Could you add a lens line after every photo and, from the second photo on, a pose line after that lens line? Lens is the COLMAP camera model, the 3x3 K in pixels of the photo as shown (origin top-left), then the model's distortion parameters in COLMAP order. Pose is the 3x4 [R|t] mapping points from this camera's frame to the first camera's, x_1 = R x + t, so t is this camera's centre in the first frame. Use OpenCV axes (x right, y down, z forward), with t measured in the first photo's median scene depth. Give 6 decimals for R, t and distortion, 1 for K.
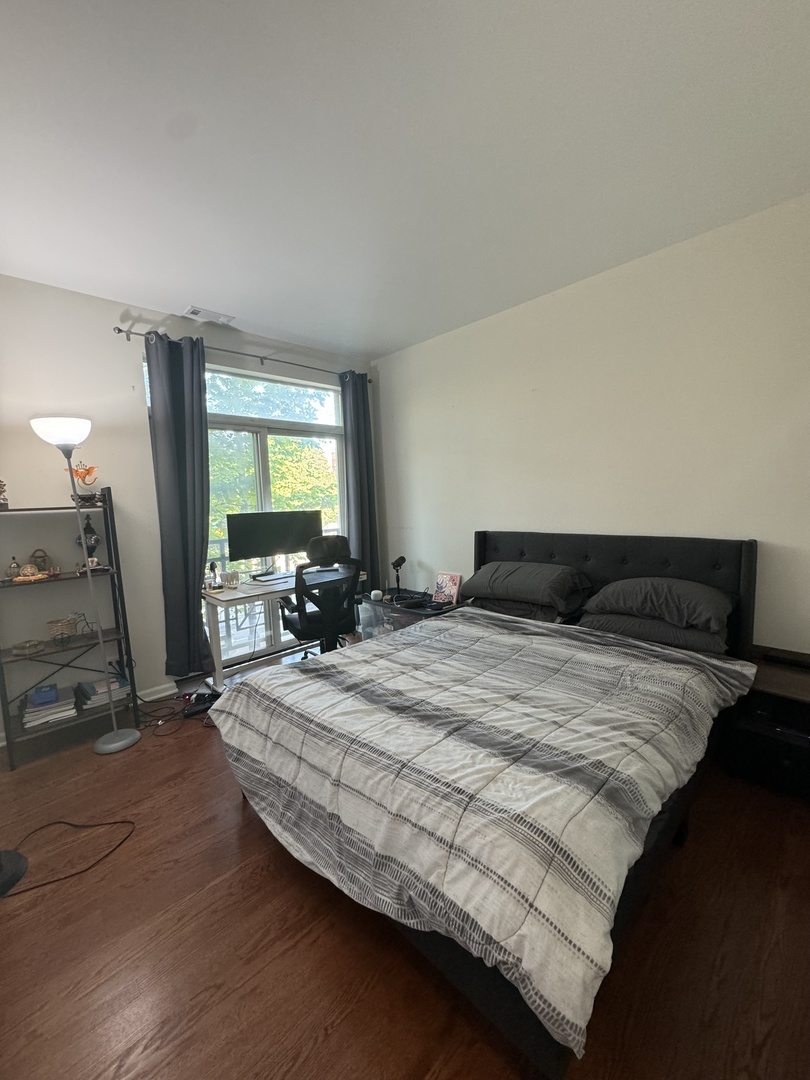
lens RADIAL K [[430.8, 0, 405.0], [0, 430.8, 540.0], [0, 0, 1]] dist [-0.002059, 0.000329]
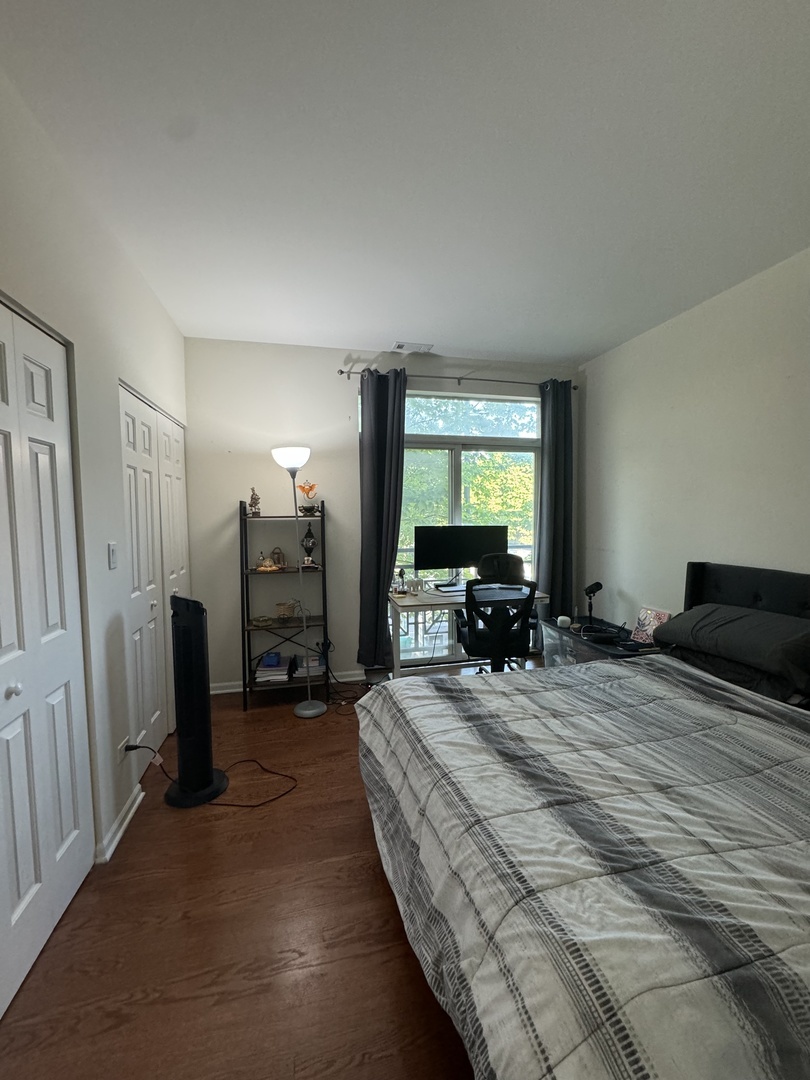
lens RADIAL K [[430.8, 0, 405.0], [0, 430.8, 540.0], [0, 0, 1]] dist [-0.002059, 0.000329]
pose [[0.862251, 0.062162, -0.502652, 0.149781], [-0.073699, 0.997276, -0.003094, -0.026705], [0.501090, 0.039713, 0.864483, 0.064300]]
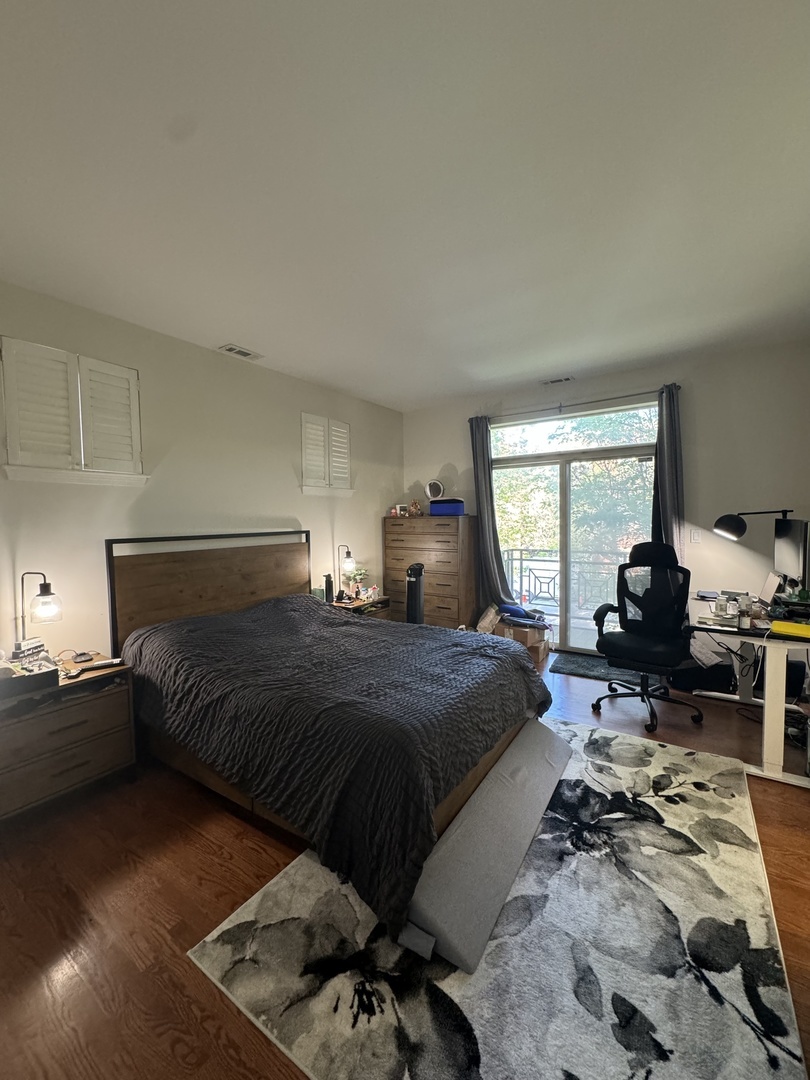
lens RADIAL K [[430.8, 0, 405.0], [0, 430.8, 540.0], [0, 0, 1]] dist [-0.002059, 0.000329]
pose [[0.228972, 0.079952, -0.970144, 1.085744], [-0.100092, 0.993273, 0.058234, -0.093205], [0.968273, 0.083769, 0.235434, 0.461854]]
